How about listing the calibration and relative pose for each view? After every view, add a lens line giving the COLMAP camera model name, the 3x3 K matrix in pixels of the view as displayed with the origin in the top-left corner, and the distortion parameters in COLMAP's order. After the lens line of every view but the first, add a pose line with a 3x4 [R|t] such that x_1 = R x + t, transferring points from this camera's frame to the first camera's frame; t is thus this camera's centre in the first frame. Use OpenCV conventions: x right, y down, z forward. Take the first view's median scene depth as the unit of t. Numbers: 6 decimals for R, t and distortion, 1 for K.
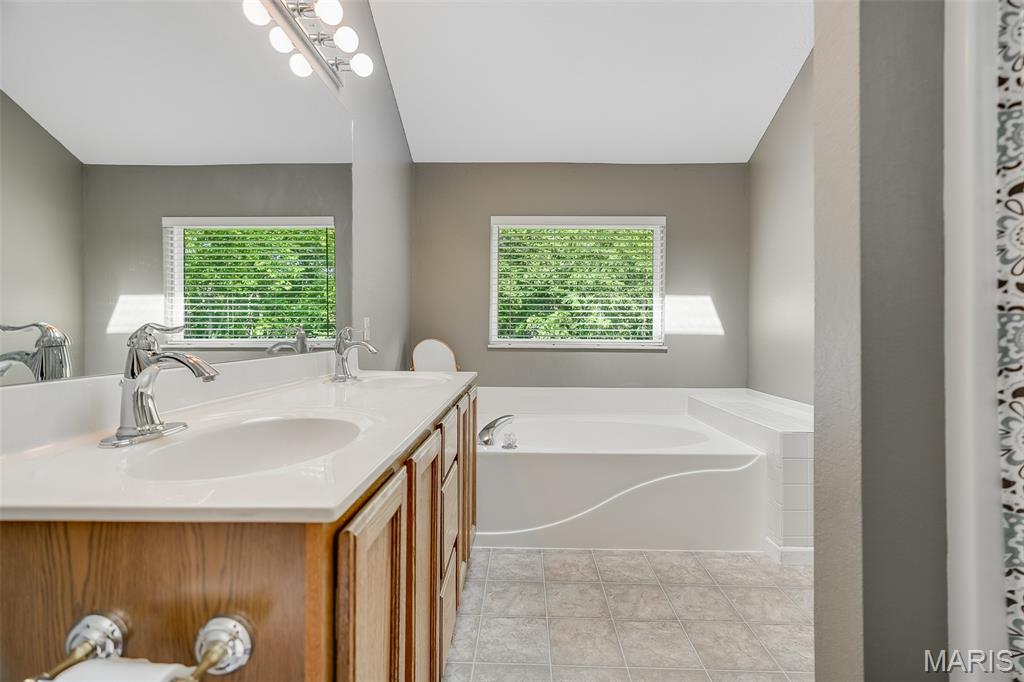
lens RADIAL K [[465.4, 0, 512.5], [0, 465.4, 337.0], [0, 0, 1]] dist [0.009739, 0.001417]
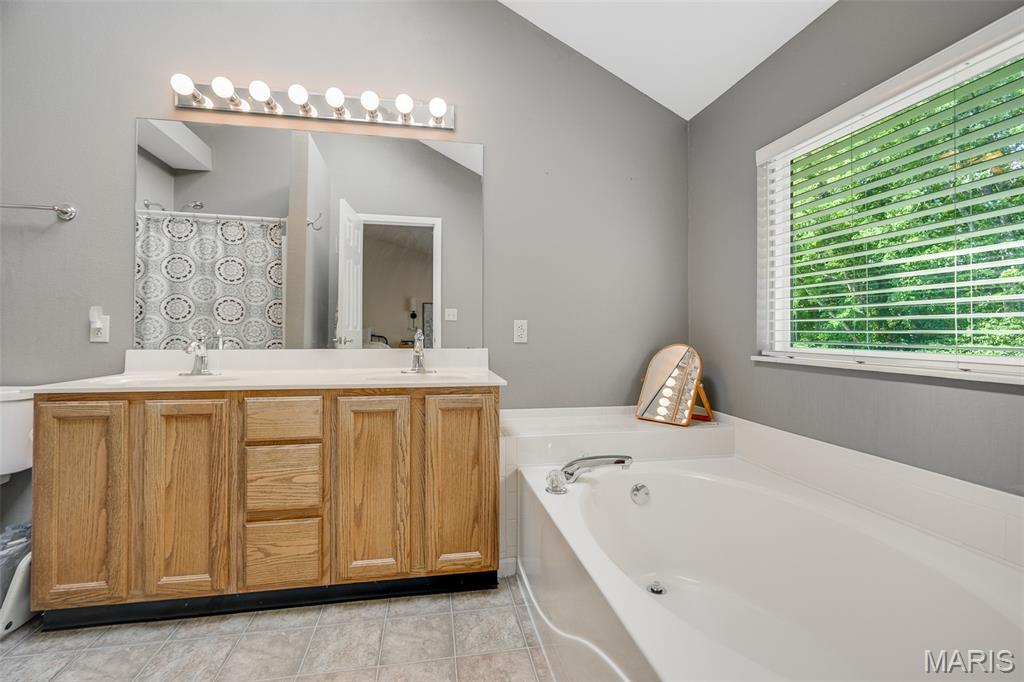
lens RADIAL K [[465.4, 0, 509.9], [0, 465.4, 334.9], [0, 0, 1]] dist [0.009739, 0.001417]
pose [[0.193197, 0.001268, -0.981159, 0.827351], [-0.011835, 0.999929, -0.001038, -0.012165], [0.981089, 0.011812, 0.193199, 0.909412]]
